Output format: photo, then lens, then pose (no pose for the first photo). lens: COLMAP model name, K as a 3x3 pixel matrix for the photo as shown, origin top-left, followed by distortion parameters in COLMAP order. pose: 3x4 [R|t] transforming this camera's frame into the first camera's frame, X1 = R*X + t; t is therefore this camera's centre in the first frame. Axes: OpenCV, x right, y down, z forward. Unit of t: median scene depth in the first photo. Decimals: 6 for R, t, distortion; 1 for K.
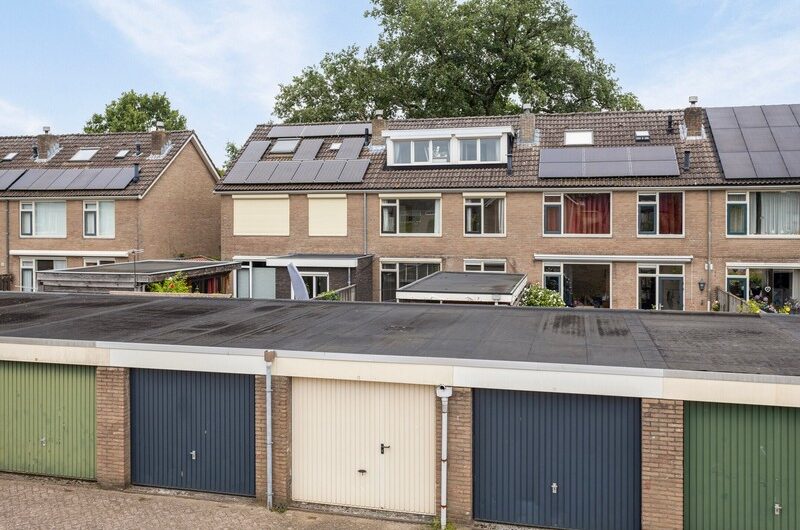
lens RADIAL K [[714.8, 0, 402.7], [0, 714.8, 226.2], [0, 0, 1]] dist [-0.001716, 0.004114]
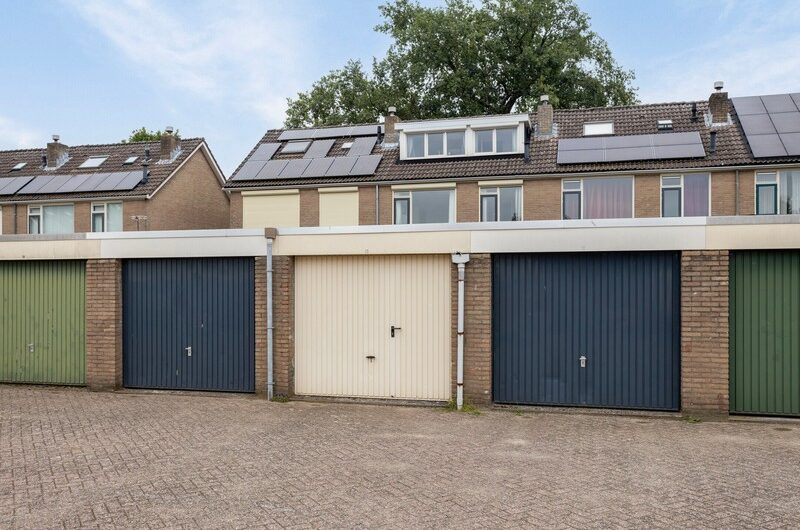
lens RADIAL K [[720.7, 0, 400.0], [0, 720.7, 265.0], [0, 0, 1]] dist [-0.000765, 0.003798]
pose [[0.999742, 0.000744, -0.022685, 0.001449], [-0.000900, 0.999976, -0.006836, 0.197903], [0.022680, 0.006855, 0.999719, 0.065961]]
